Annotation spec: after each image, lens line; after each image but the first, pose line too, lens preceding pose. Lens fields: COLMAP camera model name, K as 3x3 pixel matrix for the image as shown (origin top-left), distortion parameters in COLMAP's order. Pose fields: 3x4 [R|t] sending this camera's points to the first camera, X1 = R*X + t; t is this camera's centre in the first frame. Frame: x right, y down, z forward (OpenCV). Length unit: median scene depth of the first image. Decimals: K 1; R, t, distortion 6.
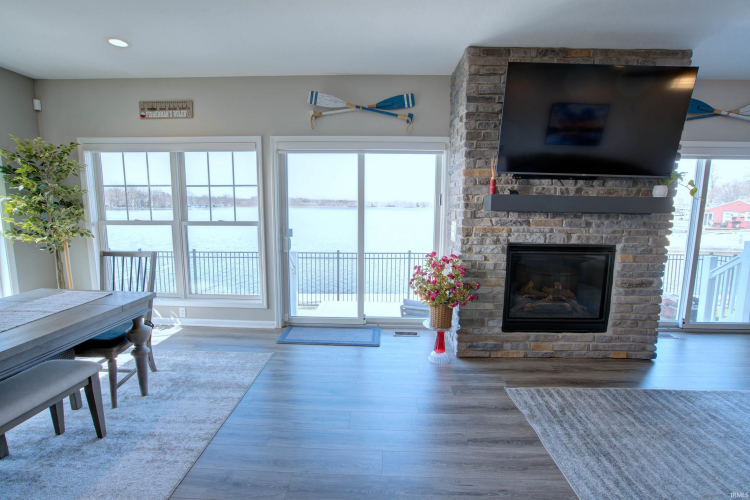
lens RADIAL K [[344.7, 0, 374.5], [0, 344.7, 252.0], [0, 0, 1]] dist [-0.061744, 0.025393]
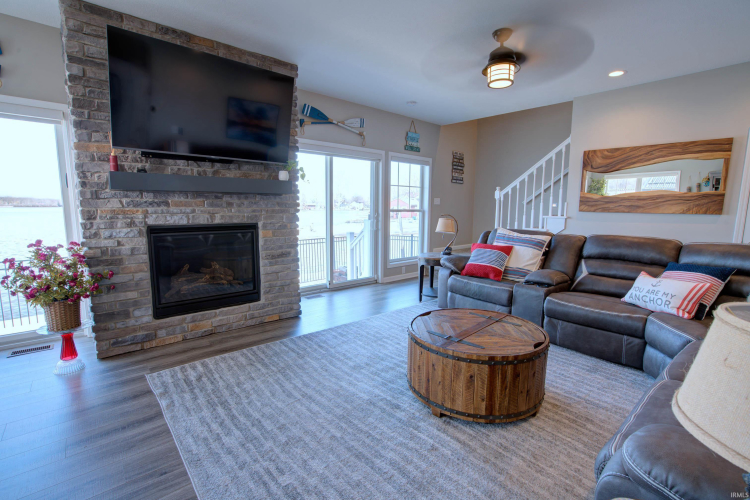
lens RADIAL K [[344.7, 0, 374.5], [0, 344.7, 252.0], [0, 0, 1]] dist [-0.061744, 0.025393]
pose [[0.730353, -0.092617, 0.676762, 0.216230], [0.087448, 0.995290, 0.041836, 0.064298], [-0.677450, 0.028627, 0.735012, -0.116130]]
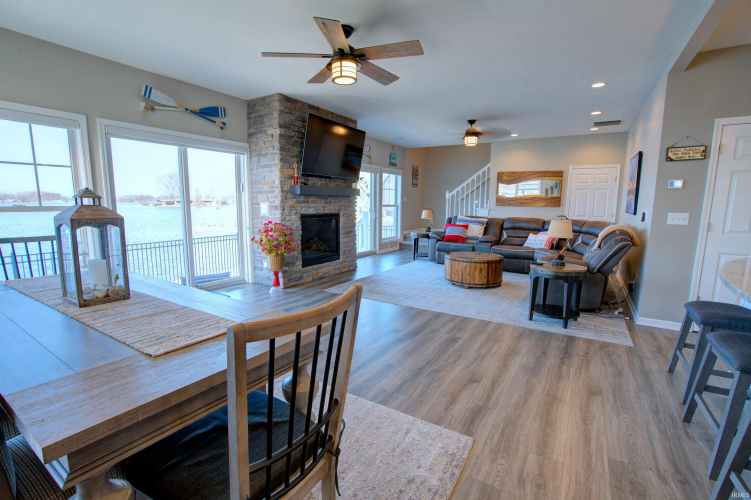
lens RADIAL K [[345.2, 0, 375.0], [0, 345.2, 252.0], [0, 0, 1]] dist [-0.061744, 0.025393]
pose [[0.504253, -0.128348, 0.853964, -0.914958], [0.109198, 0.990432, 0.084379, 0.057489], [-0.856624, 0.050703, 0.513444, -0.186177]]
